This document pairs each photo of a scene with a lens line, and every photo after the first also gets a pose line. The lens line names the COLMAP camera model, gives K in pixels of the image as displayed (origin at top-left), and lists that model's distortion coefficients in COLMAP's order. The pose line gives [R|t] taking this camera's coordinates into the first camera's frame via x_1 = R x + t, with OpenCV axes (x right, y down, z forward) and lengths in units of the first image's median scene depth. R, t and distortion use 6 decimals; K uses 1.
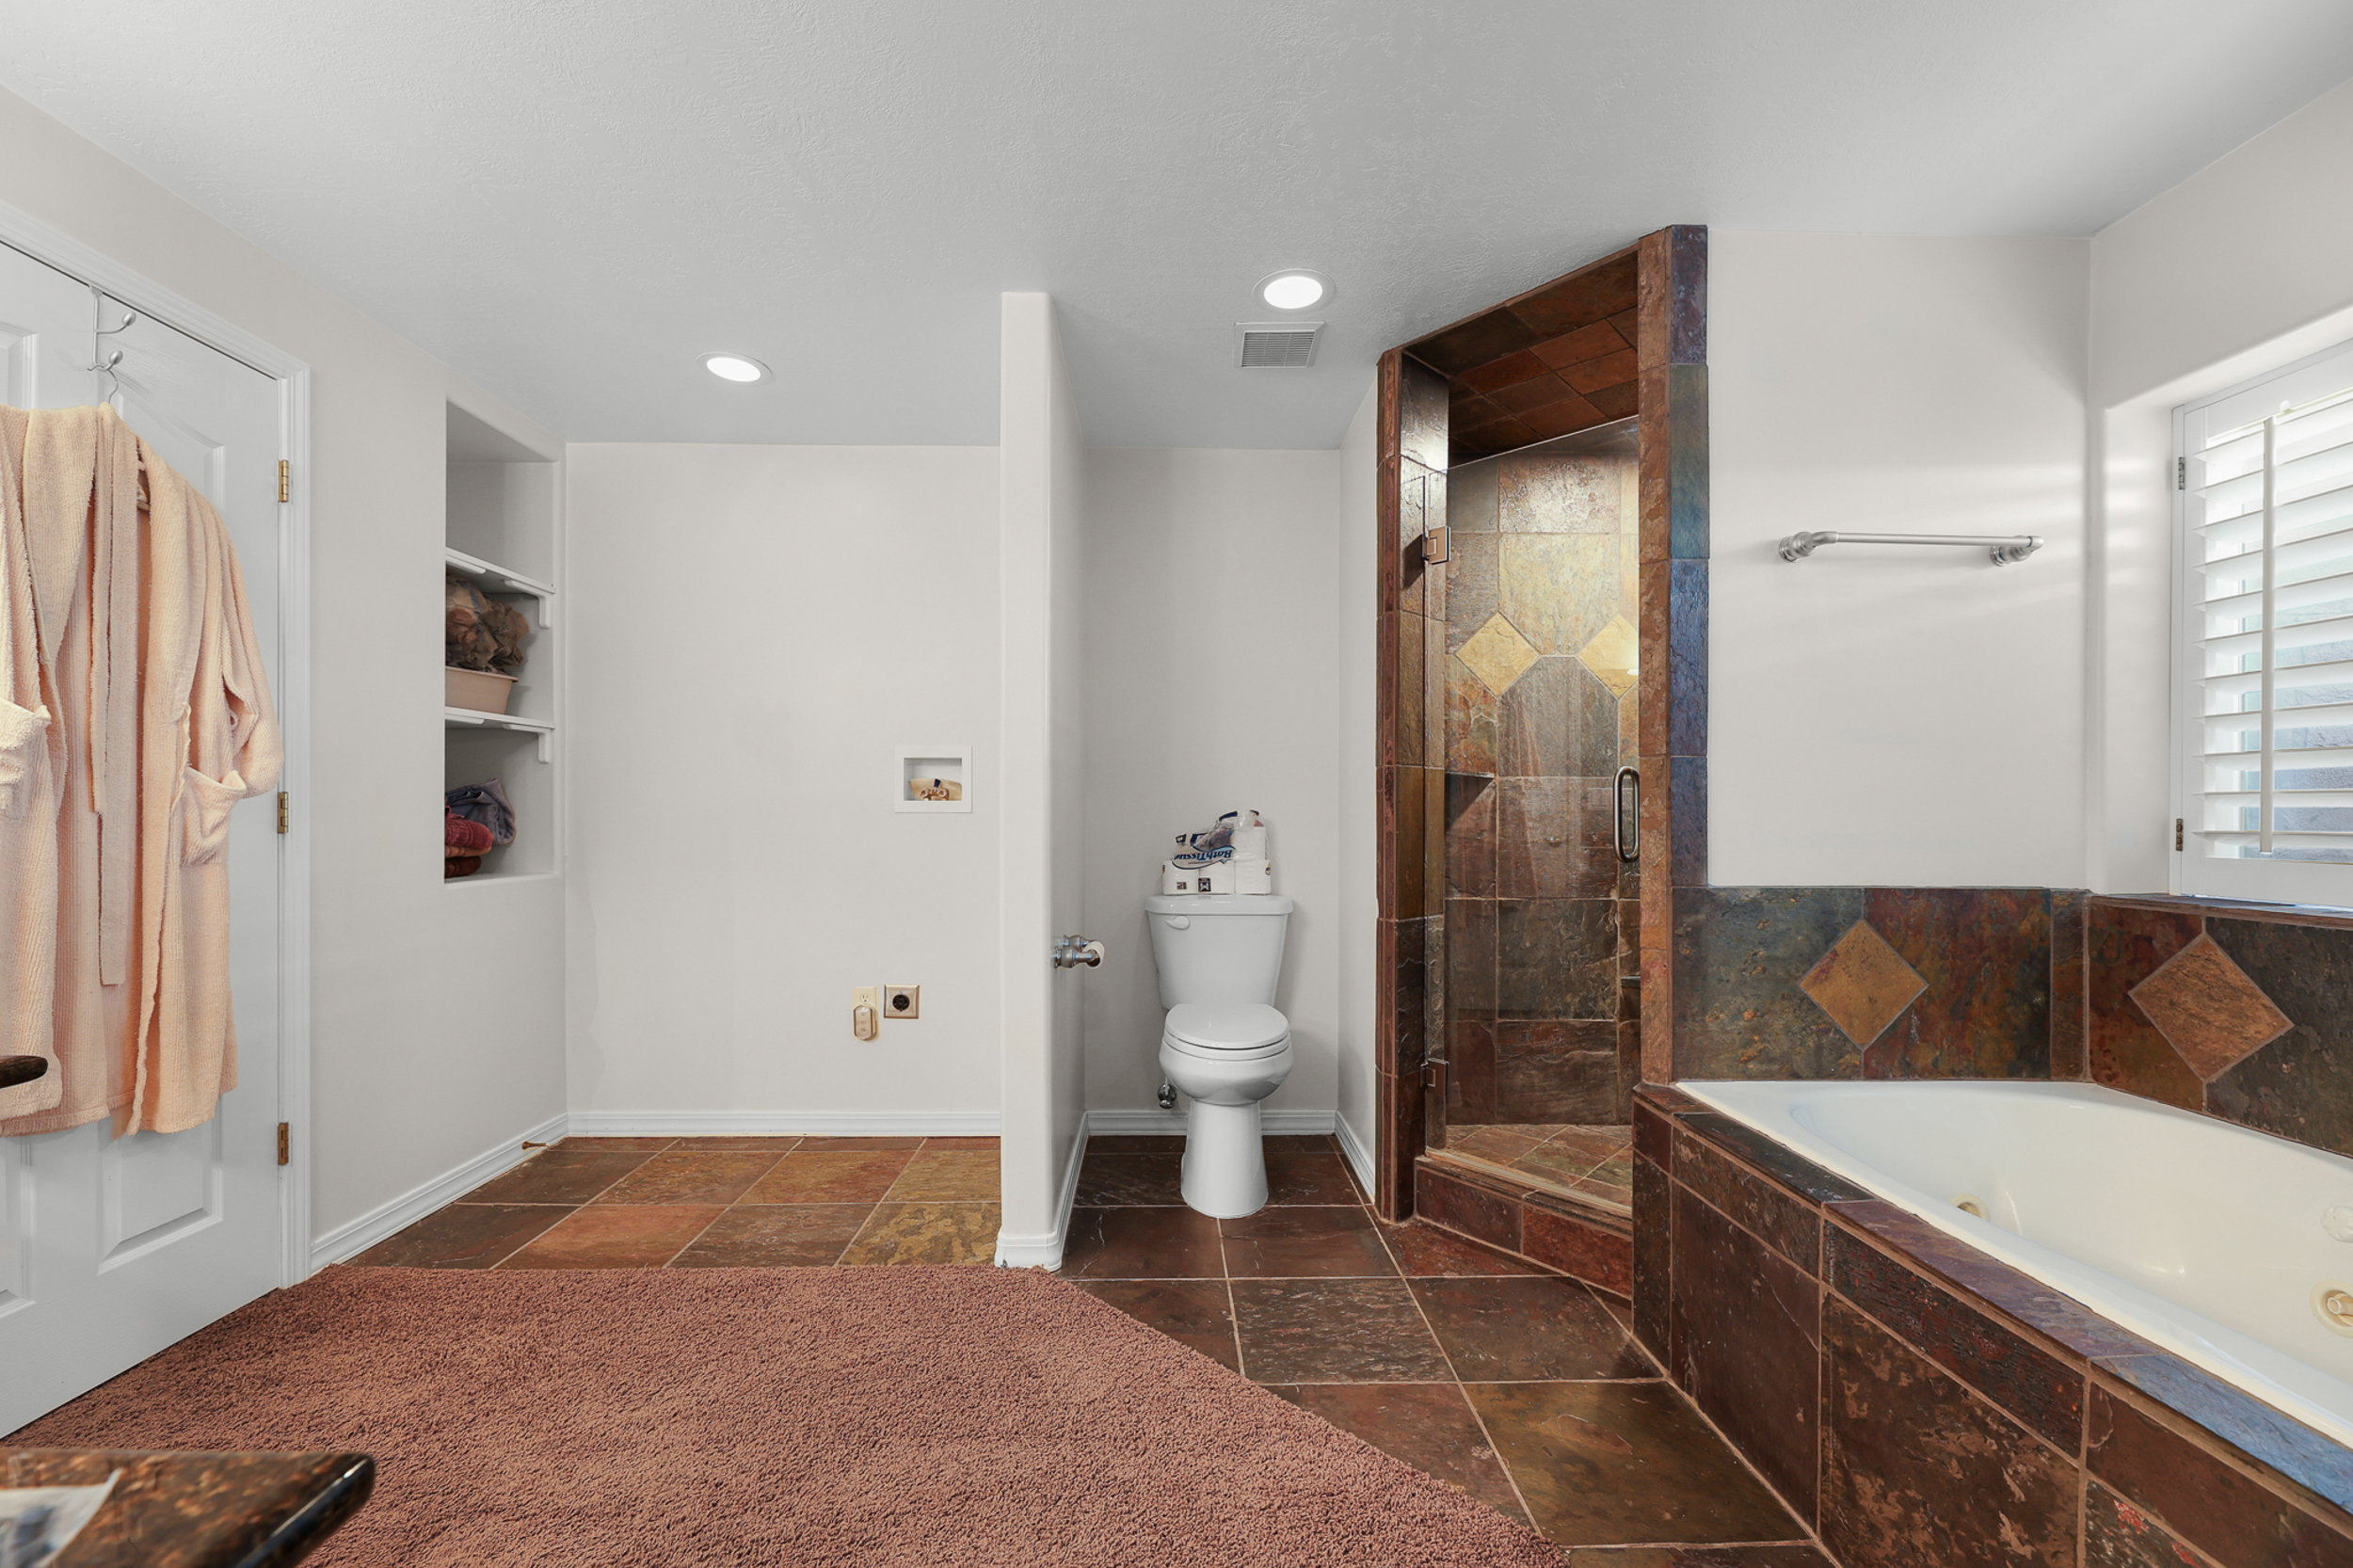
lens RADIAL K [[984.6, 0, 1187.9], [0, 984.6, 809.2], [0, 0, 1]] dist [0.000577, -0.001247]
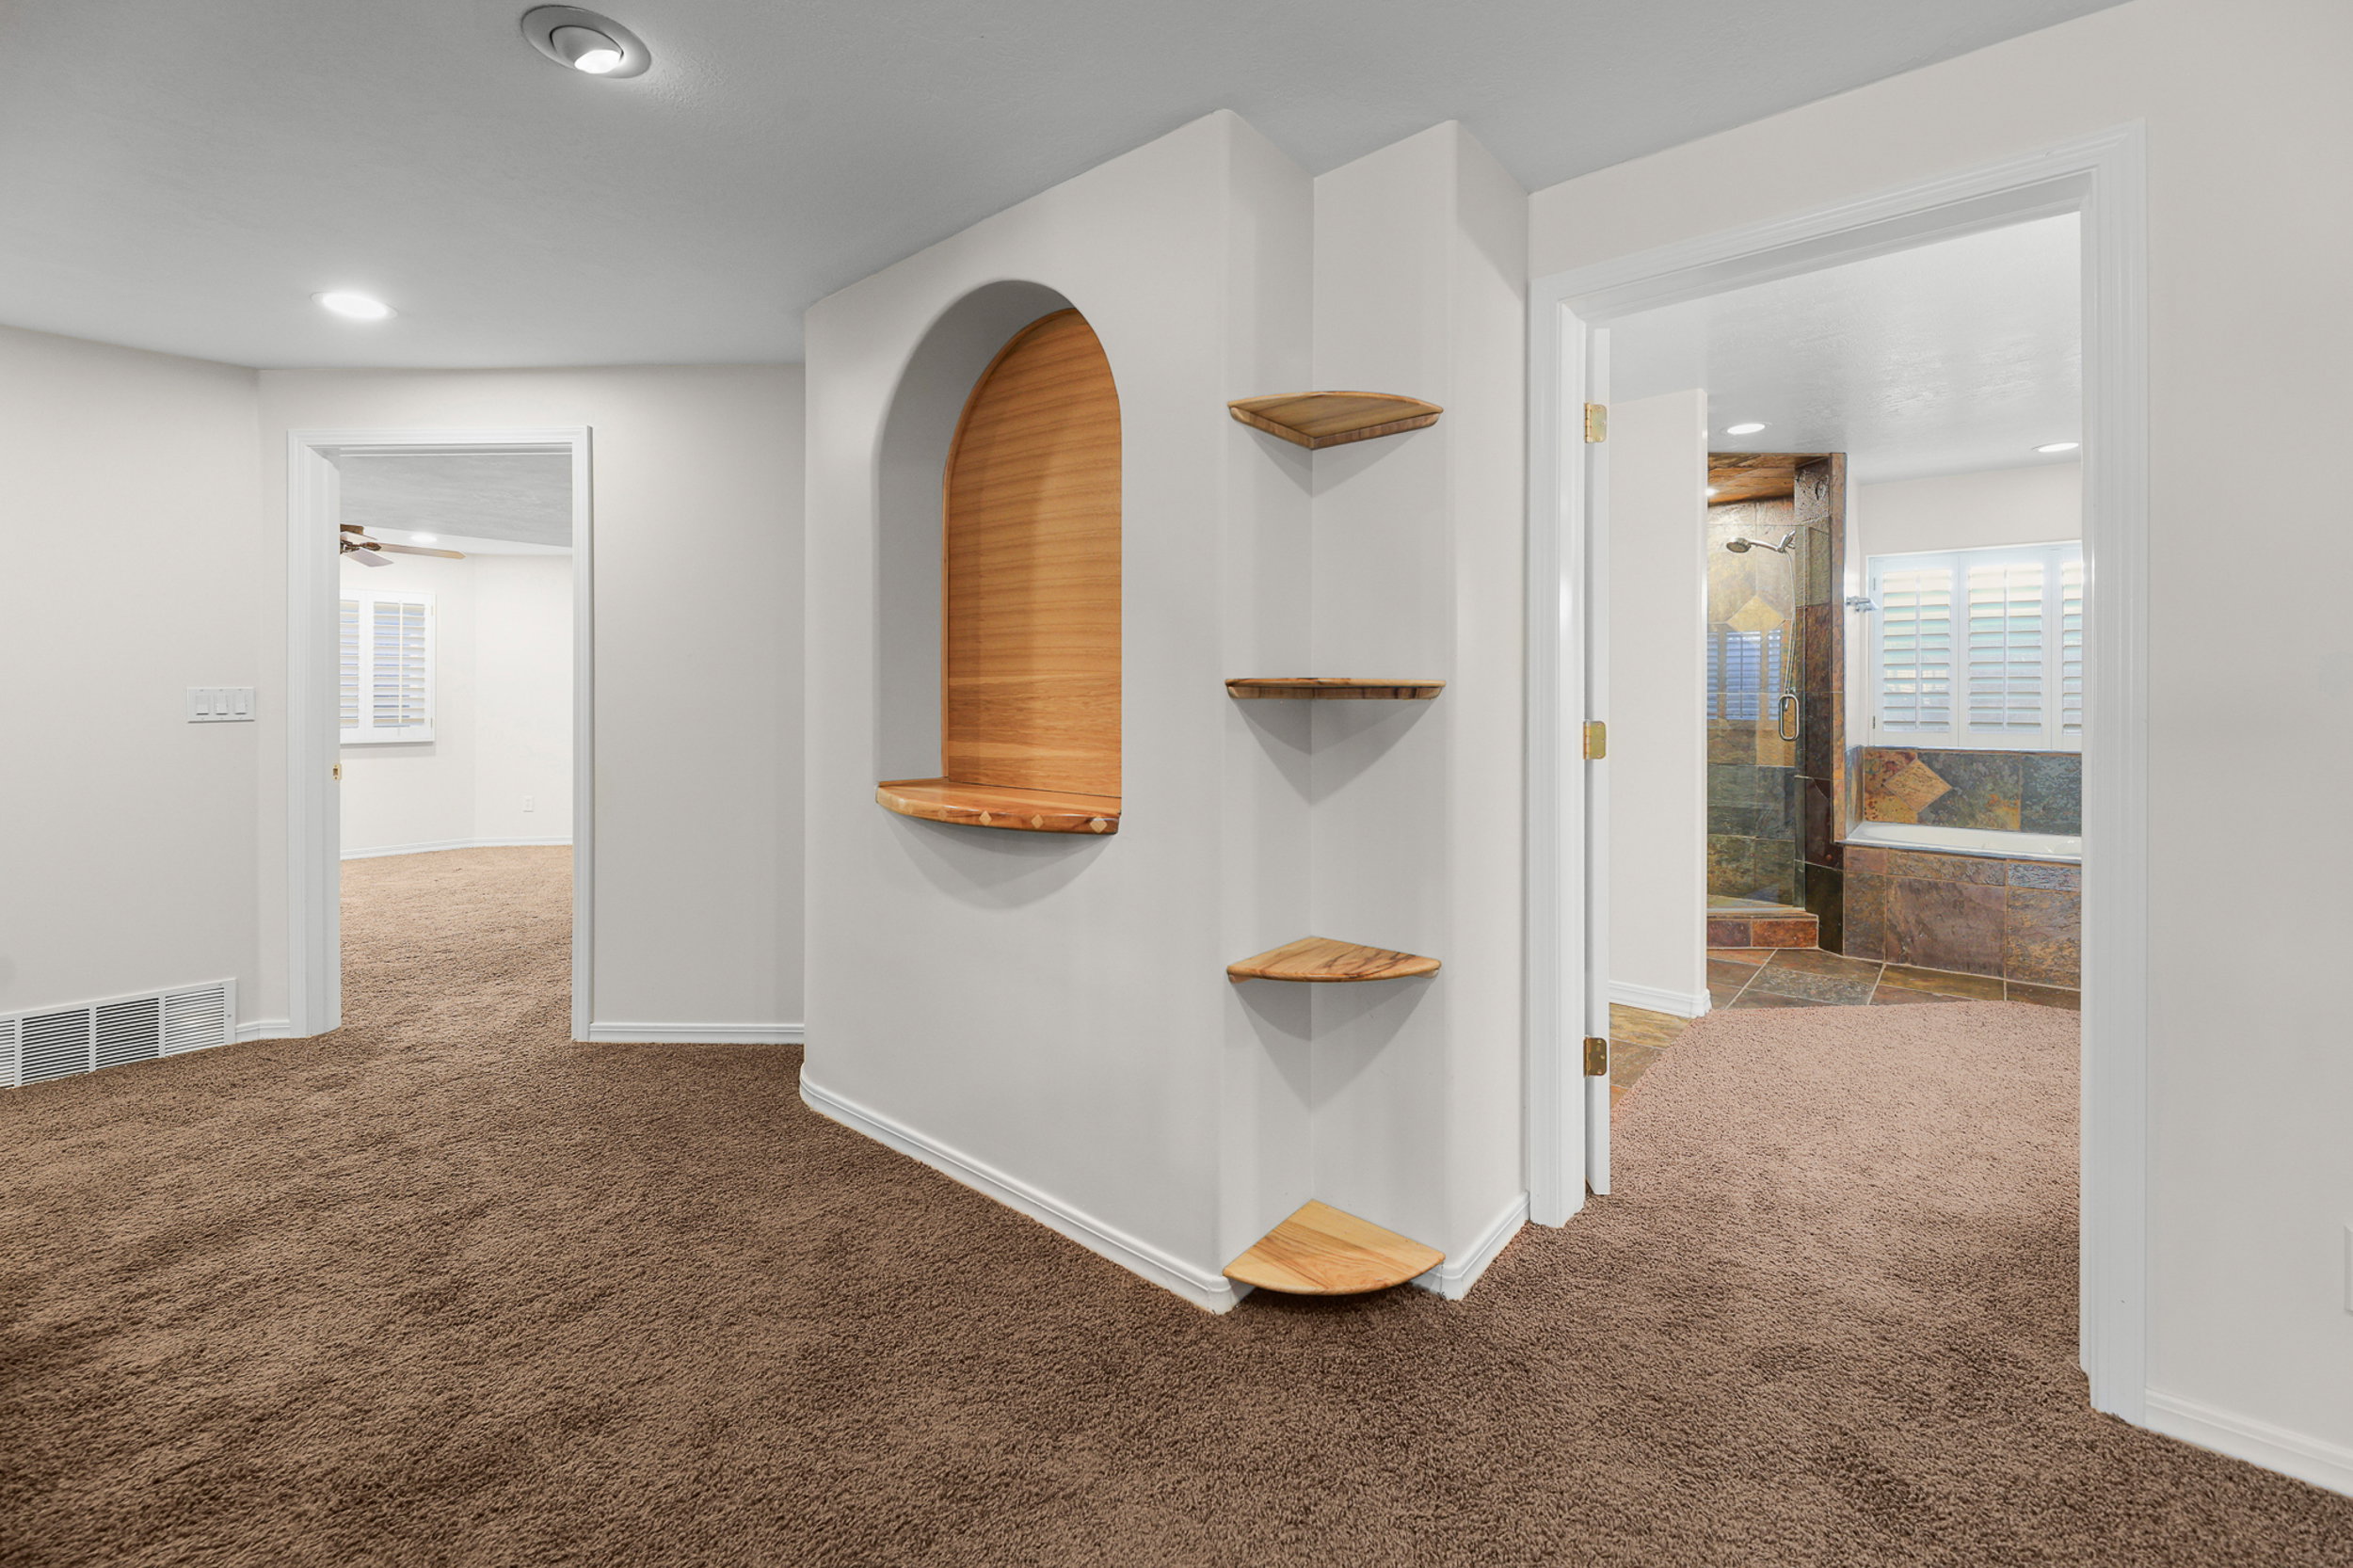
lens RADIAL K [[984.6, 0, 1189.4], [0, 984.6, 694.9], [0, 0, 1]] dist [0.000577, -0.001247]
pose [[0.655705, -0.002478, 0.755013, -2.416764], [-0.000875, 0.999991, 0.004042, -0.062370], [-0.755017, -0.003311, 0.655697, 0.735948]]
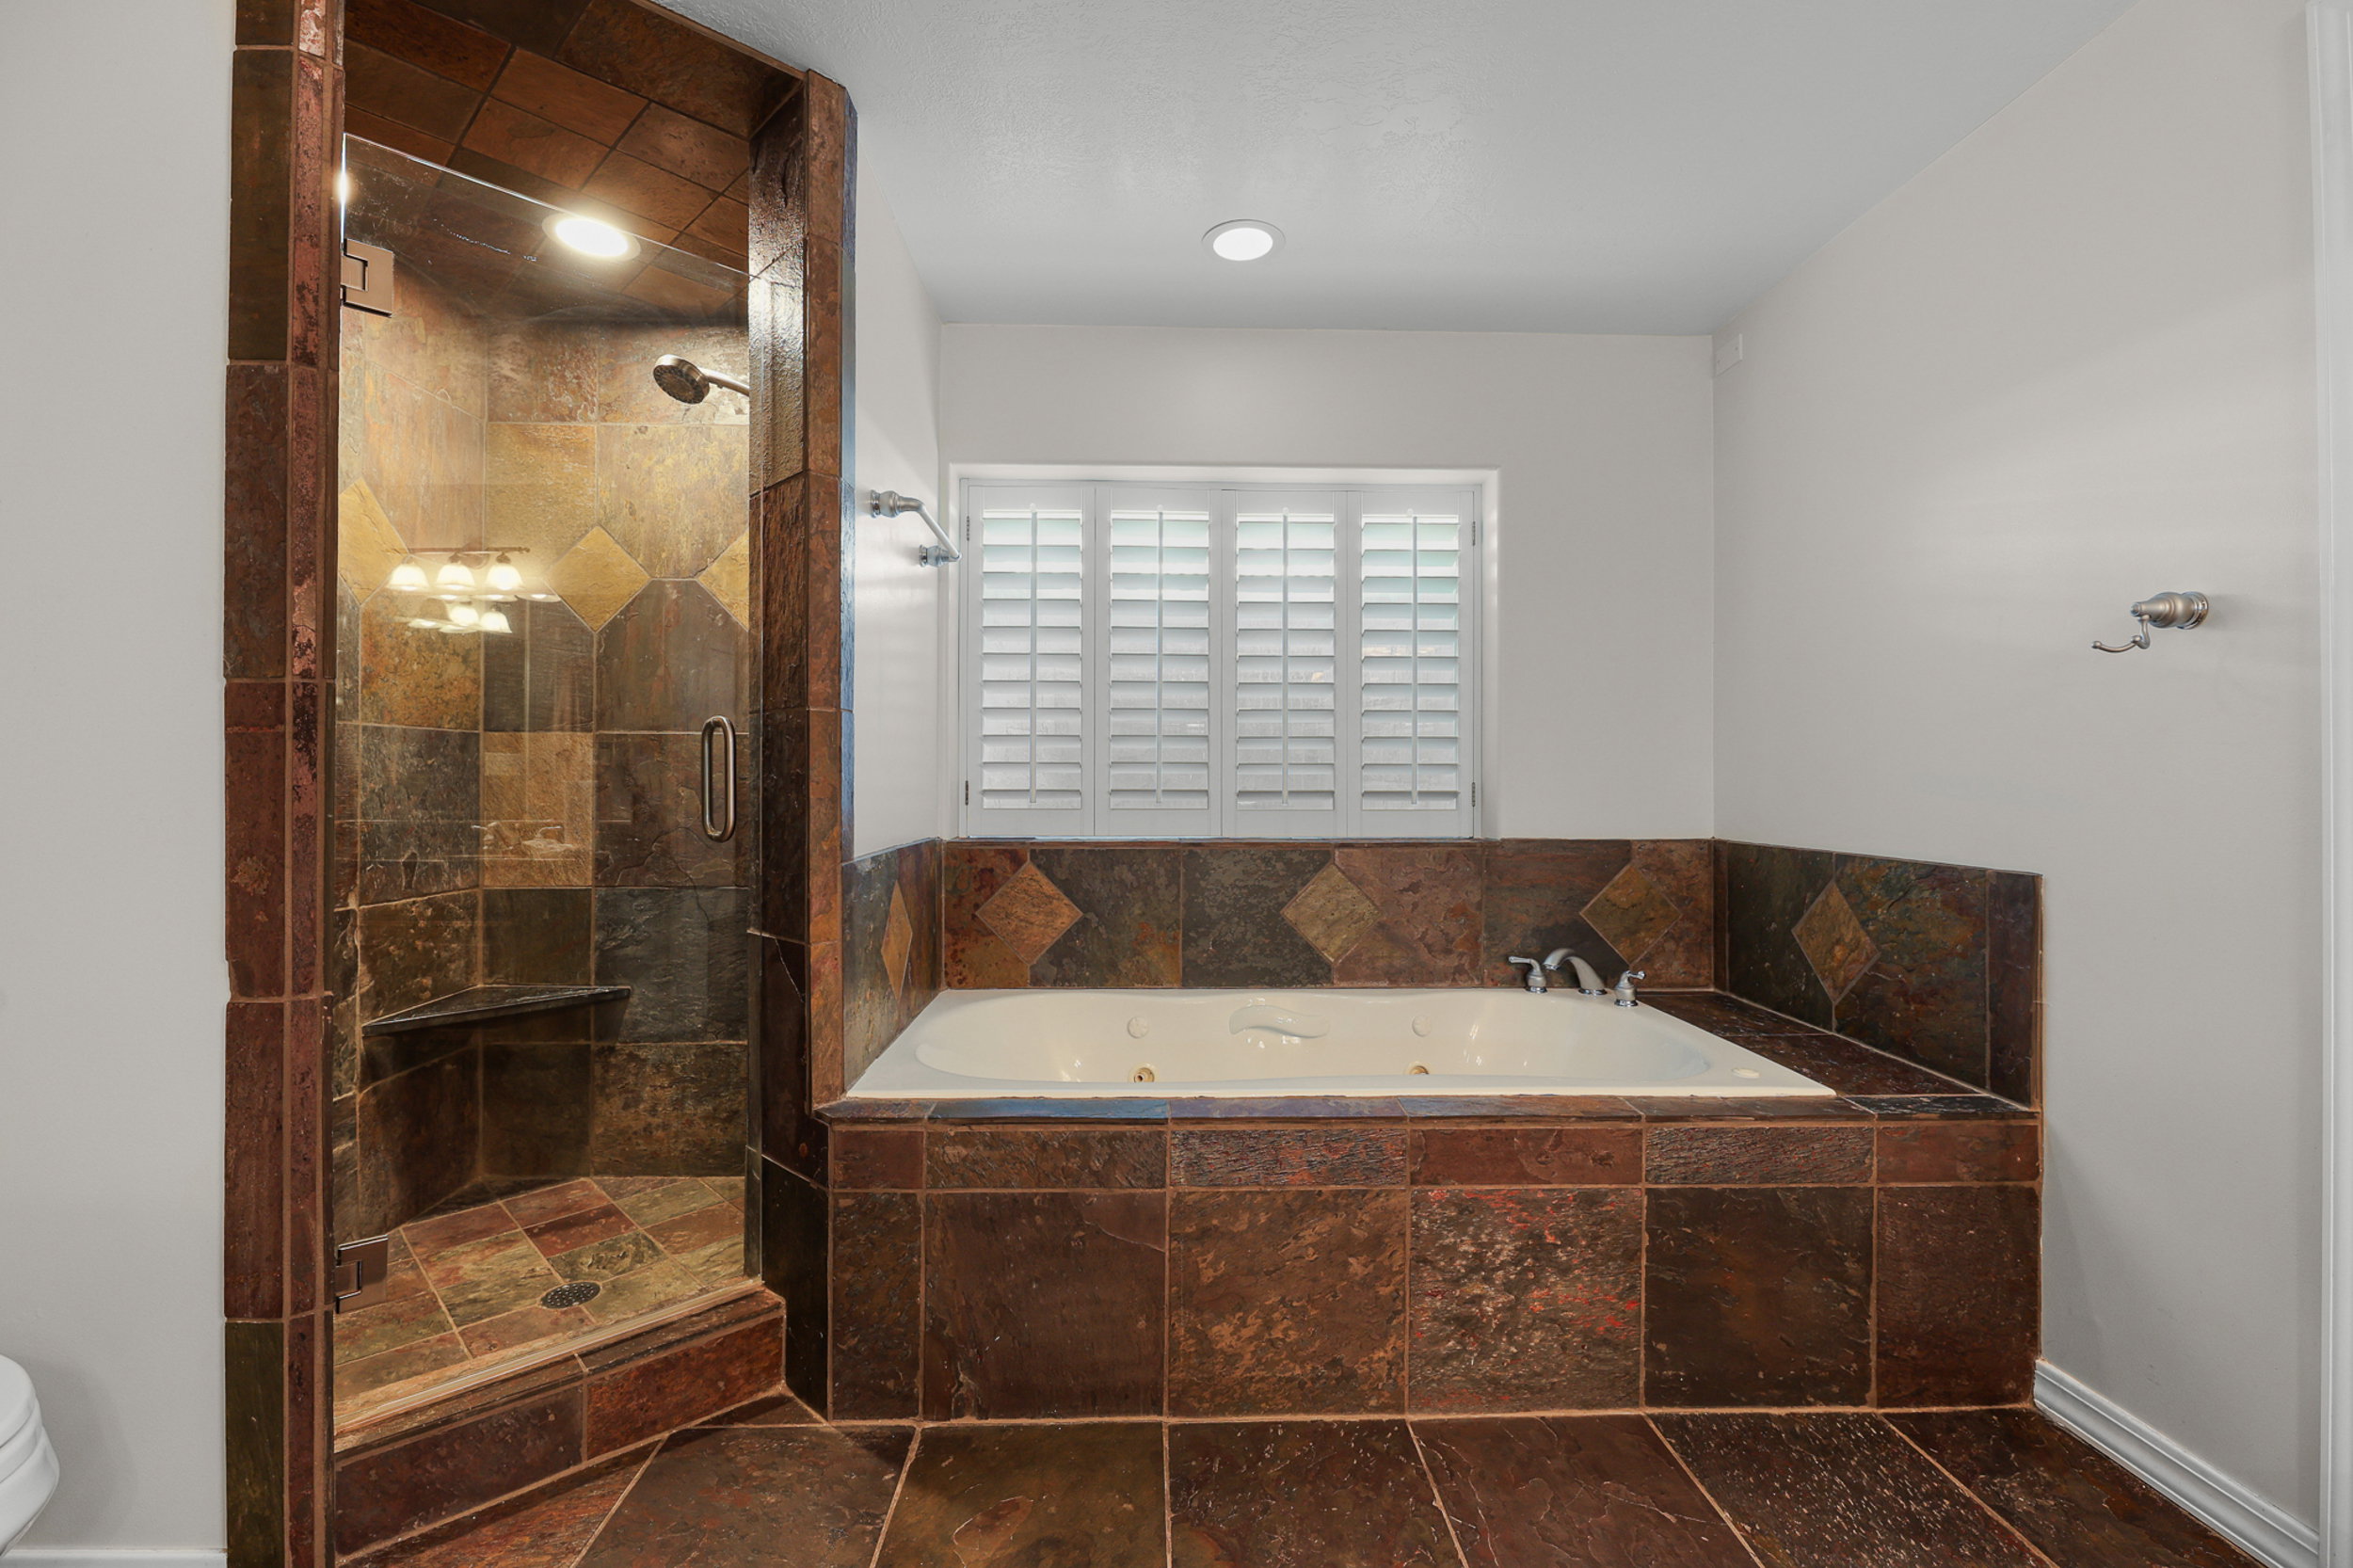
lens RADIAL K [[984.6, 0, 1177.5], [0, 984.6, 769.3], [0, 0, 1]] dist [0.000577, -0.001247]
pose [[-0.003152, 0.007461, 0.999967, -0.399913], [-0.003805, 0.999965, -0.007473, 0.002741], [-0.999988, -0.003828, -0.003123, 0.795601]]
